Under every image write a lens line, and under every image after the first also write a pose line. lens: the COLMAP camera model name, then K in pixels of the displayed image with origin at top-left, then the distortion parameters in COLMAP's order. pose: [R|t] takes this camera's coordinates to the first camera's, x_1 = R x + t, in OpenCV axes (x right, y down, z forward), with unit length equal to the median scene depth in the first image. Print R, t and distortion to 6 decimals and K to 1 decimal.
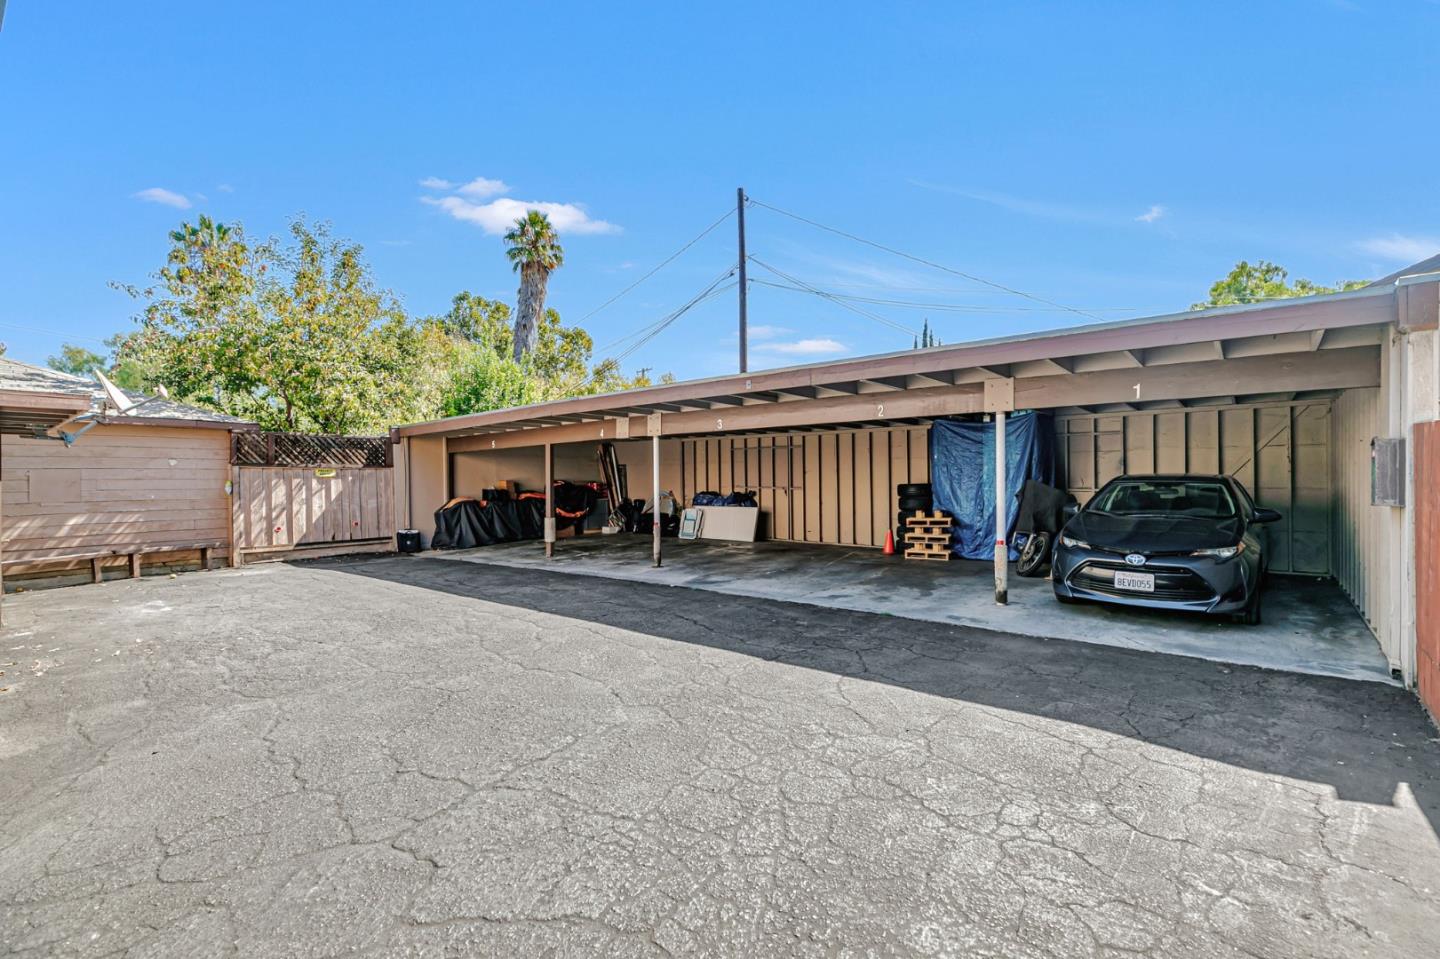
lens RADIAL K [[641.3, 0, 720.0], [0, 641.3, 479.5], [0, 0, 1]] dist [0.008284, 0.000109]
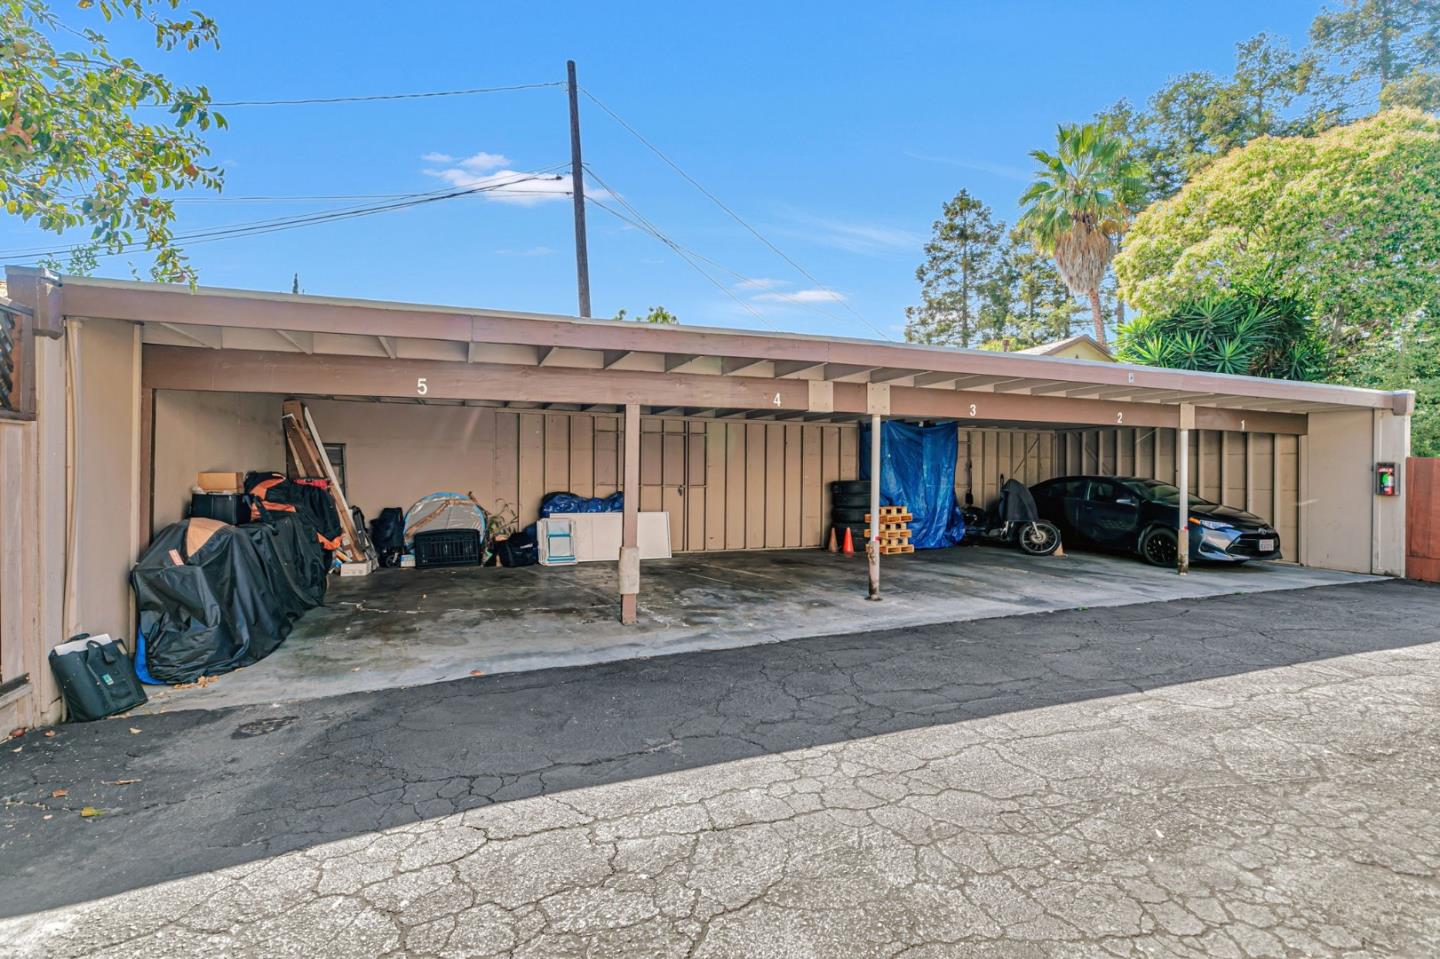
lens RADIAL K [[663.3, 0, 723.2], [0, 663.3, 471.9], [0, 0, 1]] dist [0.008337, -0.000874]
pose [[0.470471, 0.013337, 0.882314, -0.750275], [-0.012759, 0.999884, -0.008311, 0.003344], [-0.882323, -0.007348, 0.470587, 0.731539]]
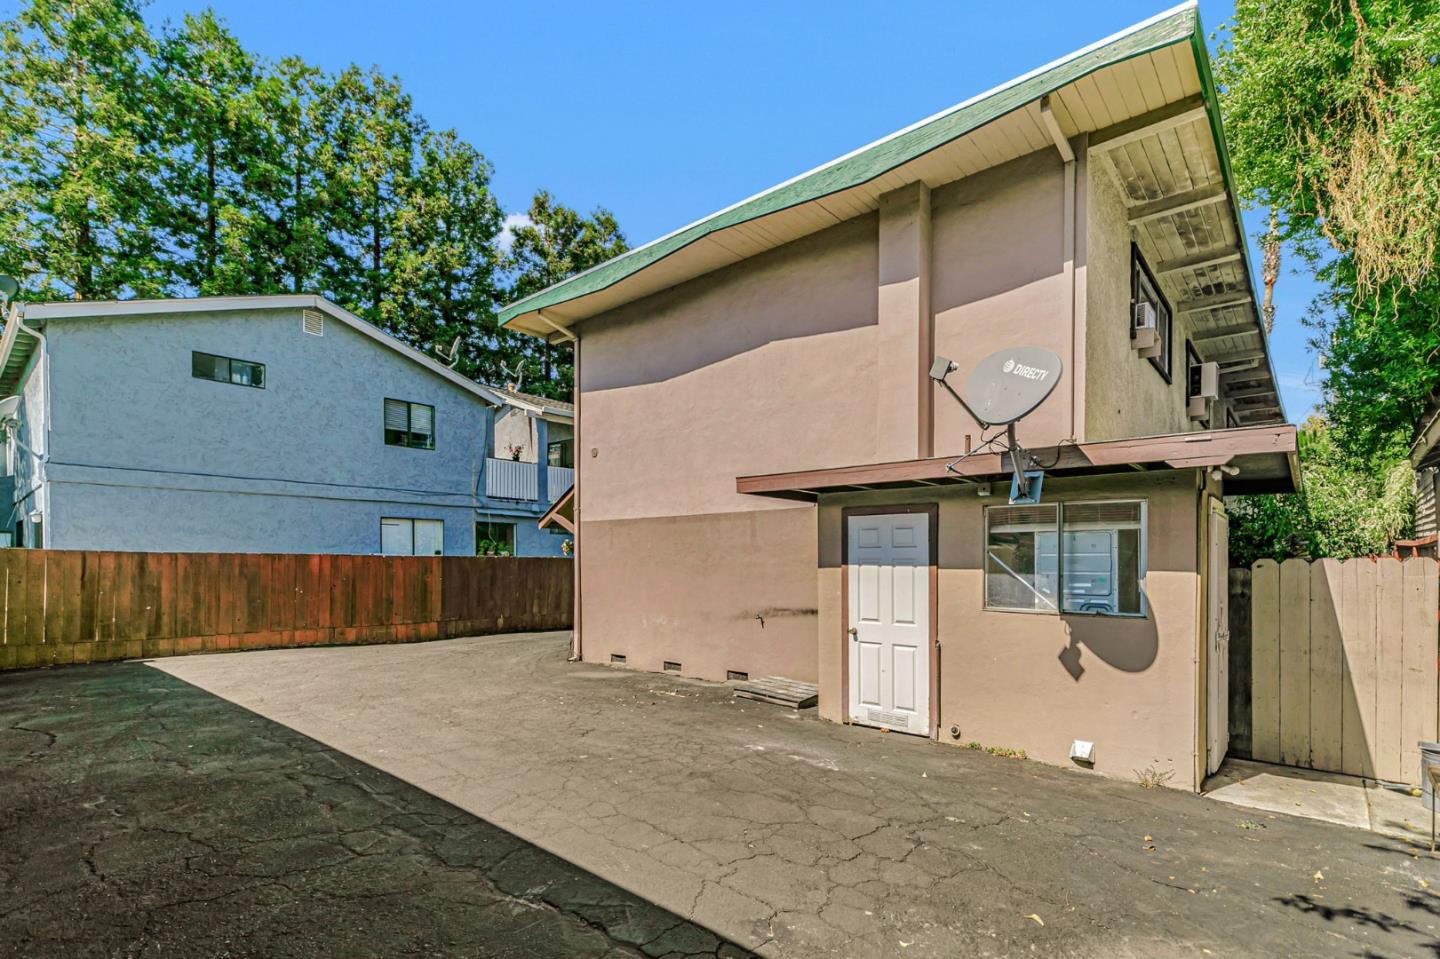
lens RADIAL K [[685.6, 0, 723.8], [0, 685.6, 567.4], [0, 0, 1]] dist [0.002655, 0.000134]
pose [[-0.999815, 0.011905, 0.015108, -0.565470], [0.011979, 0.999917, 0.004803, -0.000485], [-0.015050, 0.004983, -0.999874, 1.175330]]
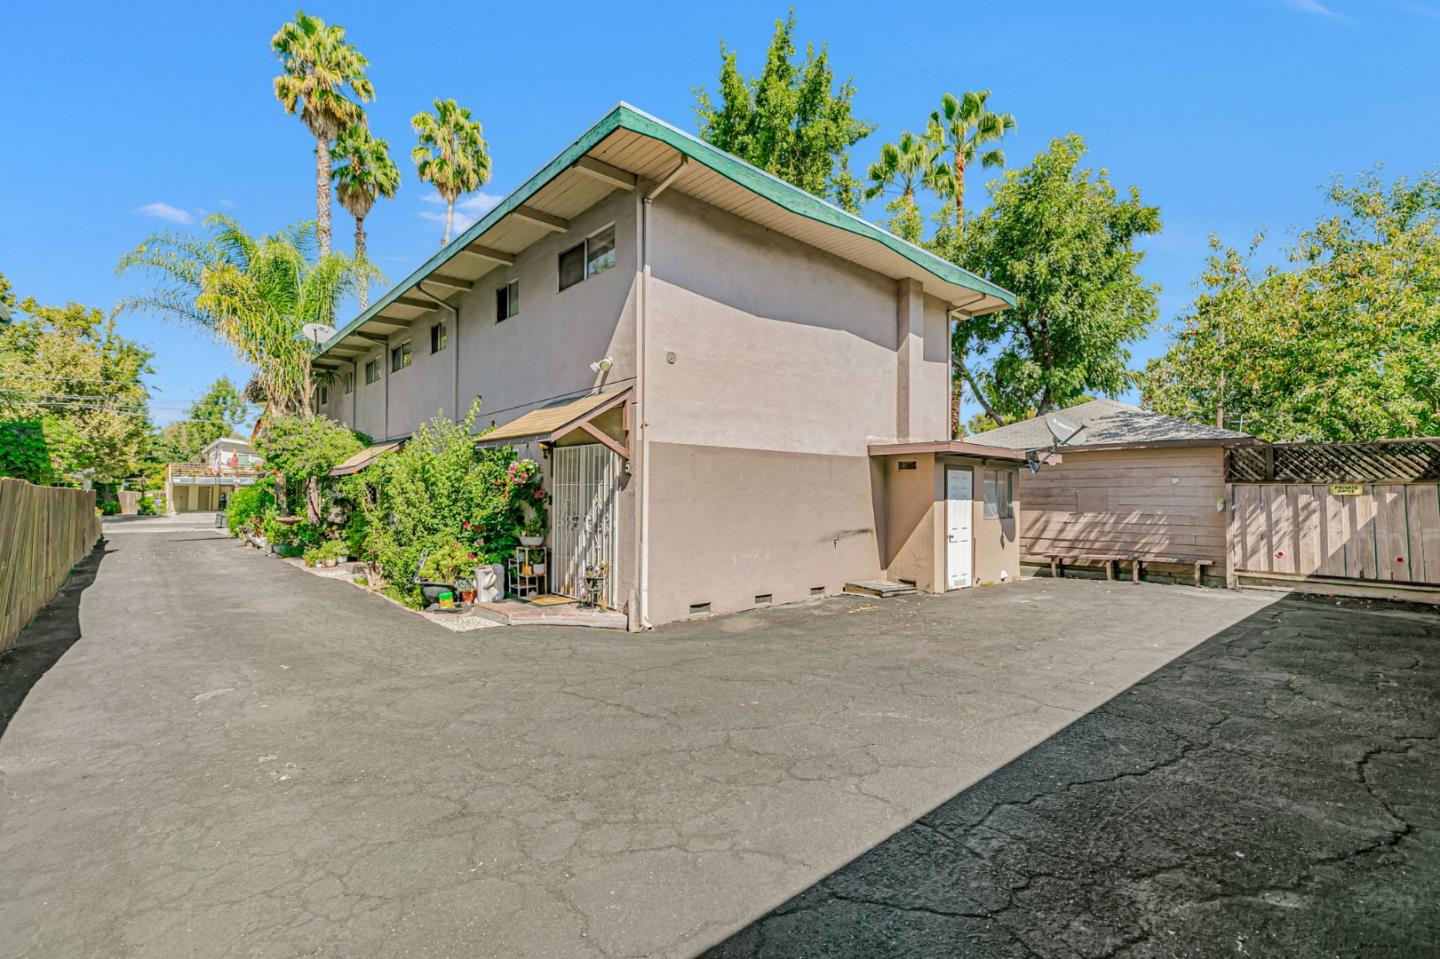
lens RADIAL K [[641.3, 0, 720.0], [0, 641.3, 479.5], [0, 0, 1]] dist [0.008284, 0.000109]
pose [[-0.136065, -0.014429, -0.990595, 0.304756], [-0.001169, 0.999896, -0.014404, -0.011770], [0.990699, -0.000802, -0.136068, 0.392079]]
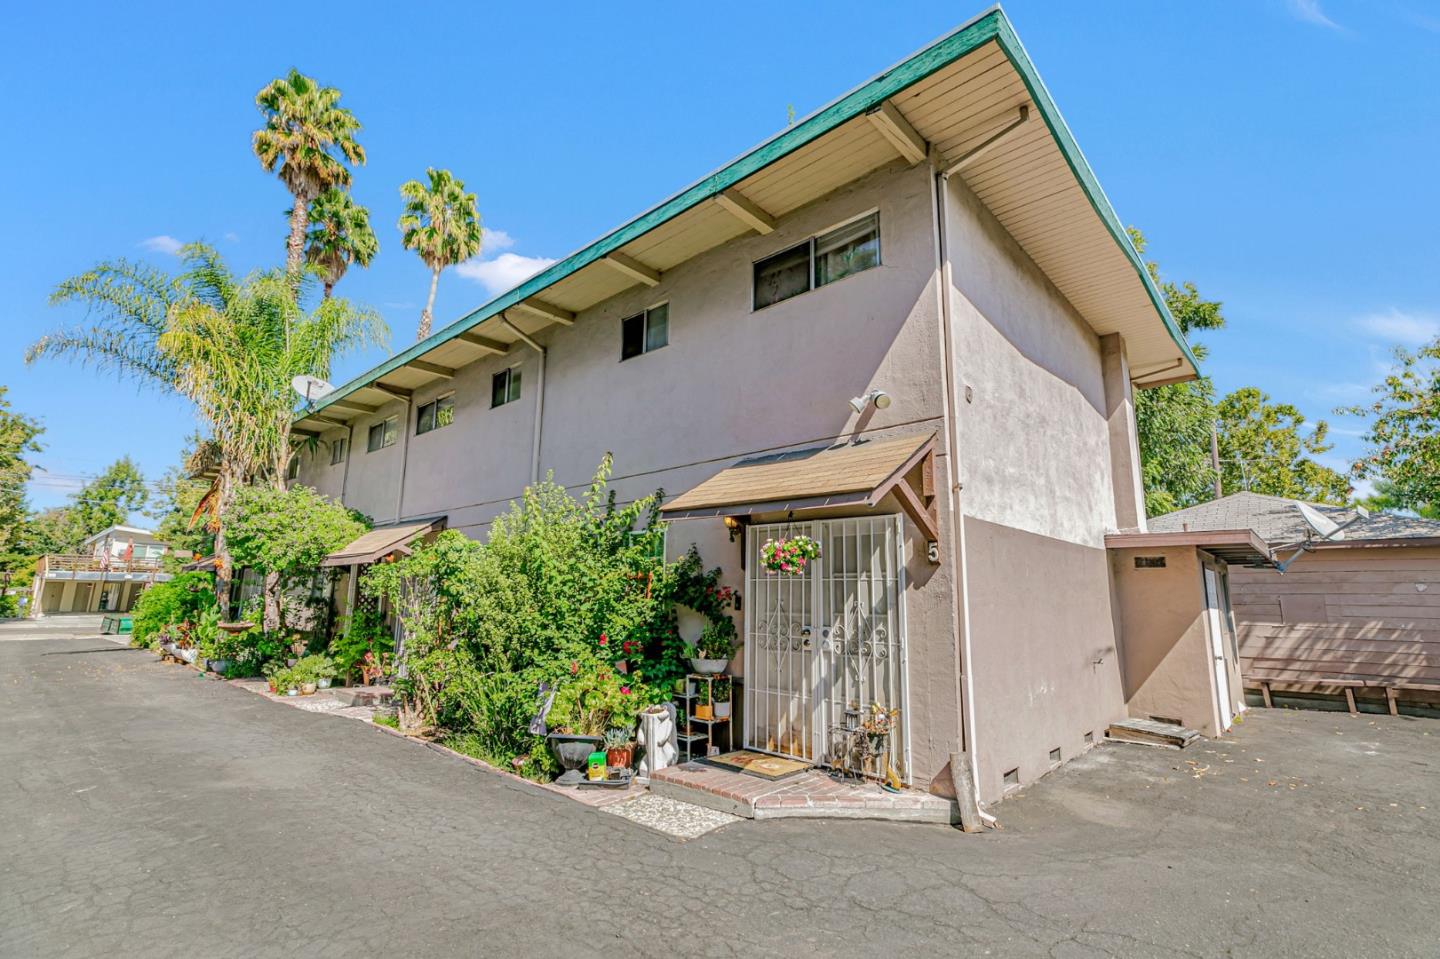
lens RADIAL K [[666.1, 0, 731.6], [0, 666.1, 475.5], [0, 0, 1]] dist [0.005576, 0.001199]
pose [[-0.041022, -0.173816, -0.983923, 0.114800], [-0.012154, 0.984766, -0.173458, -0.005761], [0.999084, 0.004843, -0.042509, 0.097335]]
